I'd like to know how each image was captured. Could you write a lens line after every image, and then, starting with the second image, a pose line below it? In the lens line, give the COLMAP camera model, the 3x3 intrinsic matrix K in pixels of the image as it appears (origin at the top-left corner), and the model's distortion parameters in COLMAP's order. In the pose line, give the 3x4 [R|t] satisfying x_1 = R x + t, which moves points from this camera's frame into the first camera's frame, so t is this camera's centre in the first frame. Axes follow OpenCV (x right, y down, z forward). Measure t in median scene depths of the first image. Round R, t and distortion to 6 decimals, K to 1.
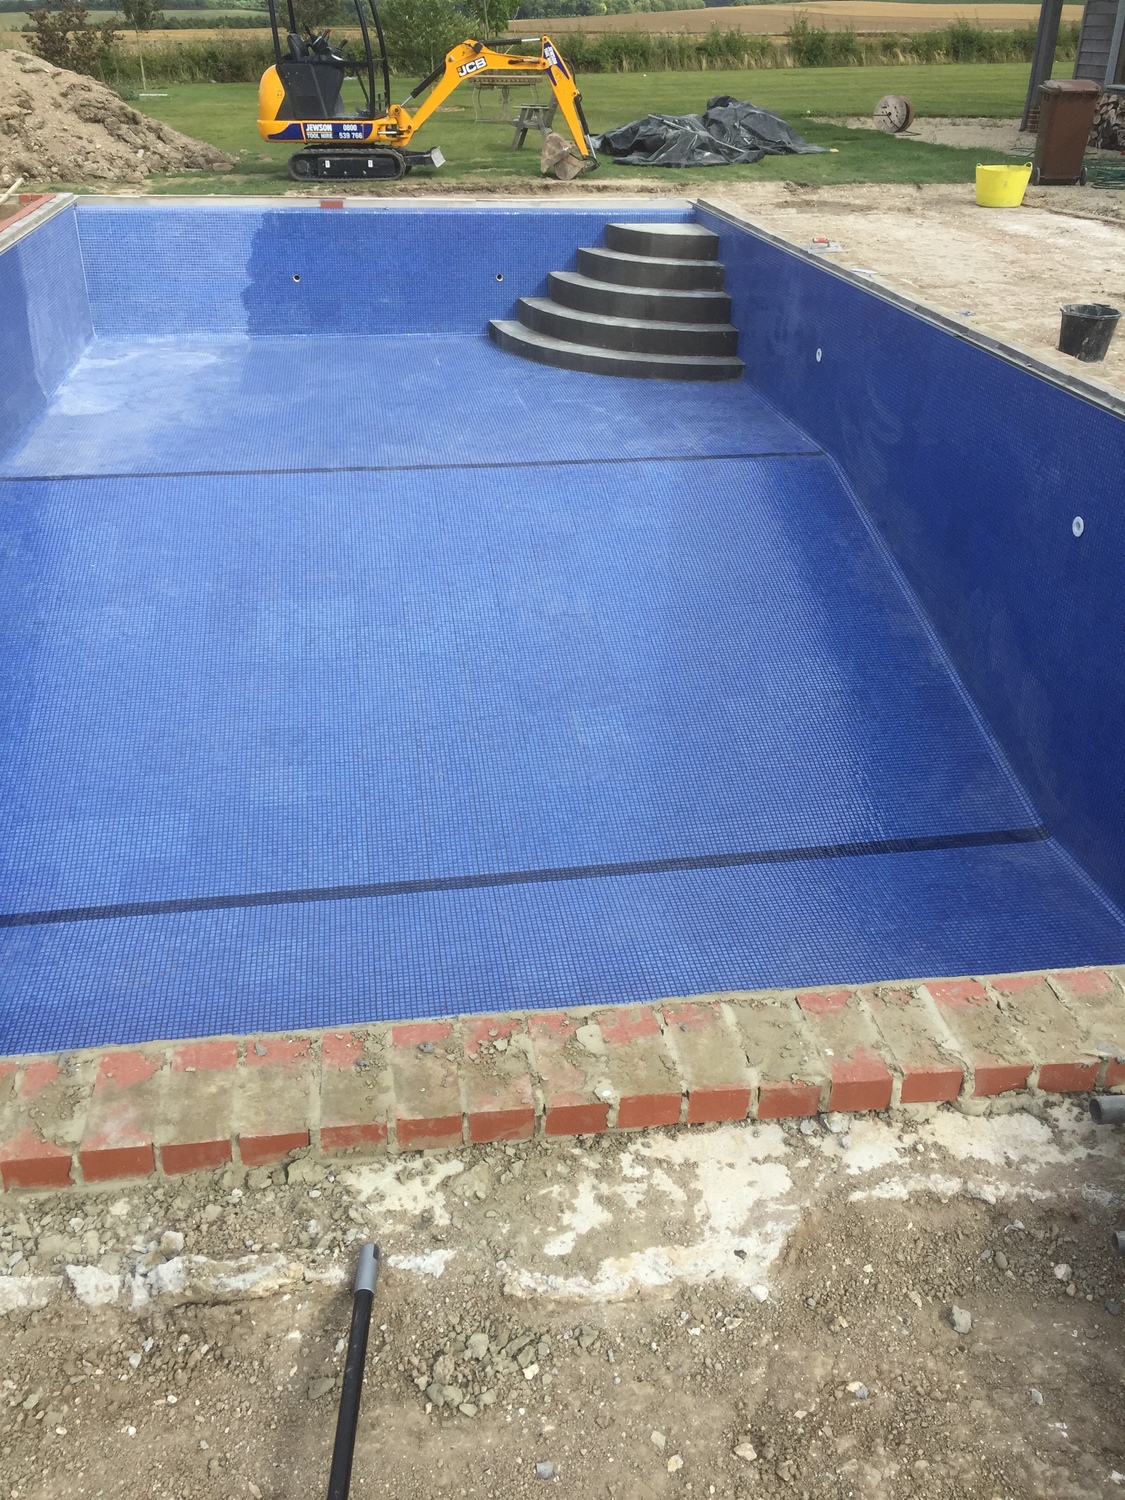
lens RADIAL K [[1311.9, 0, 562.5], [0, 1311.9, 750.0], [0, 0, 1]] dist [0.115739, -0.144175]
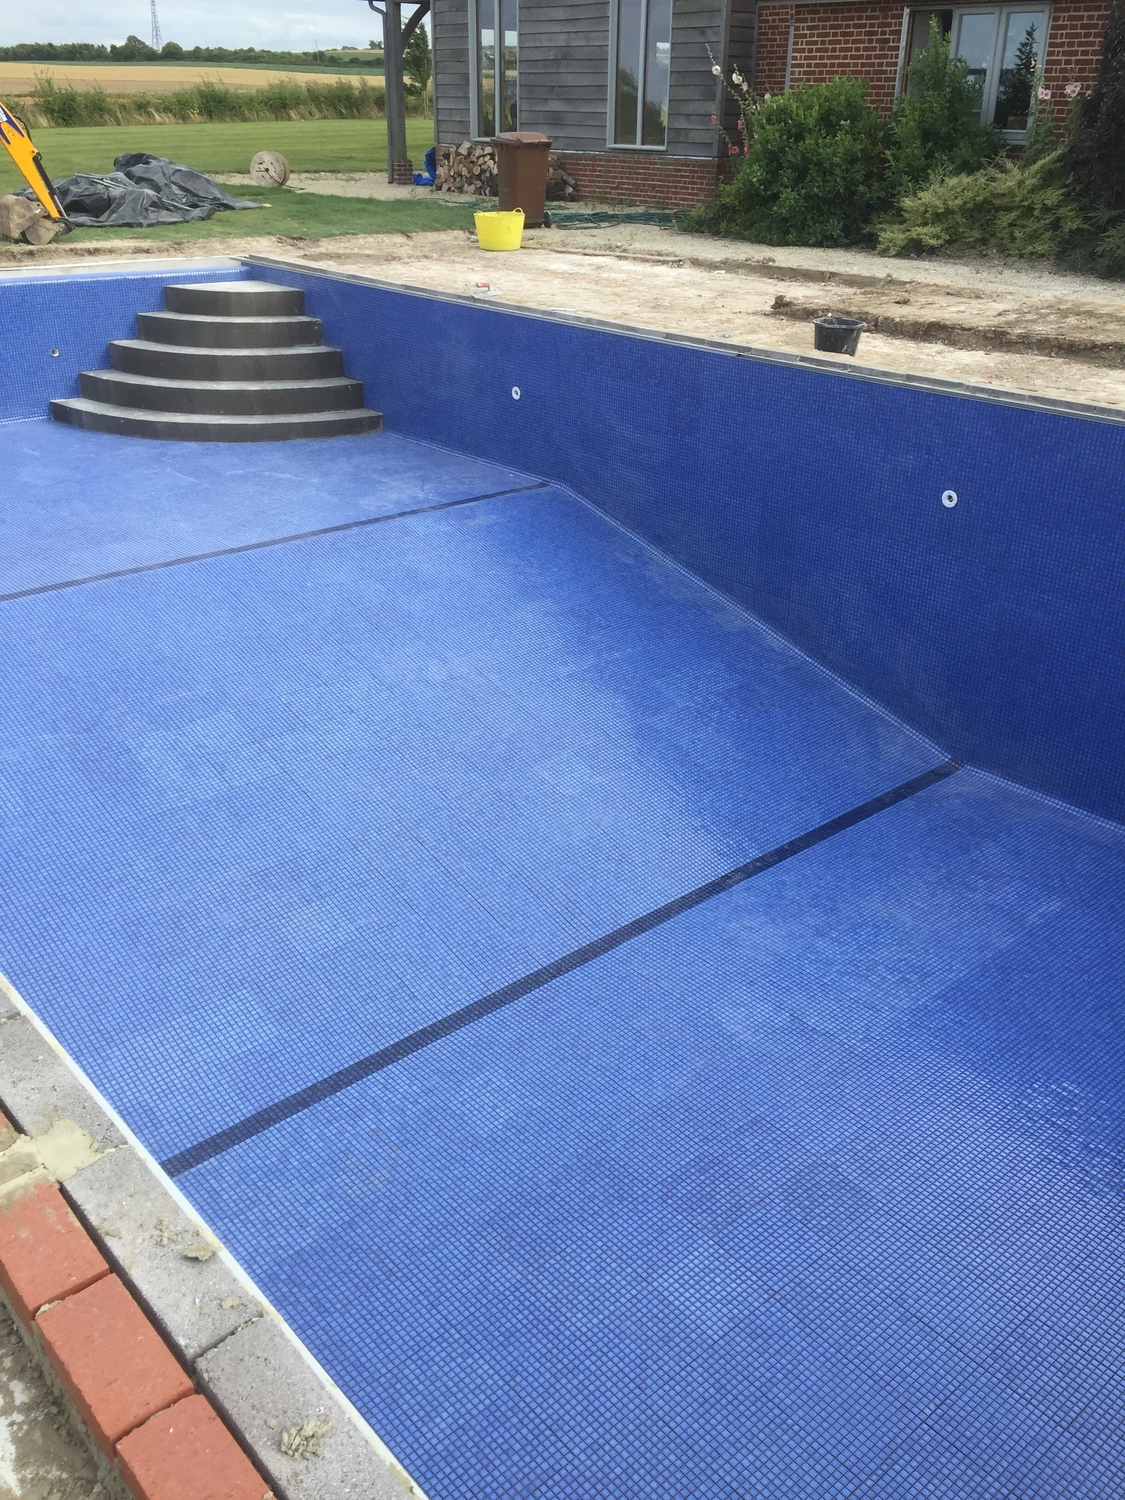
lens RADIAL K [[1311.9, 0, 562.5], [0, 1311.9, 750.0], [0, 0, 1]] dist [0.115739, -0.144175]
pose [[0.845029, -0.239318, 0.478177, -0.271870], [0.256595, 0.966052, 0.030038, -0.041119], [-0.469133, 0.097315, 0.877749, 0.086627]]
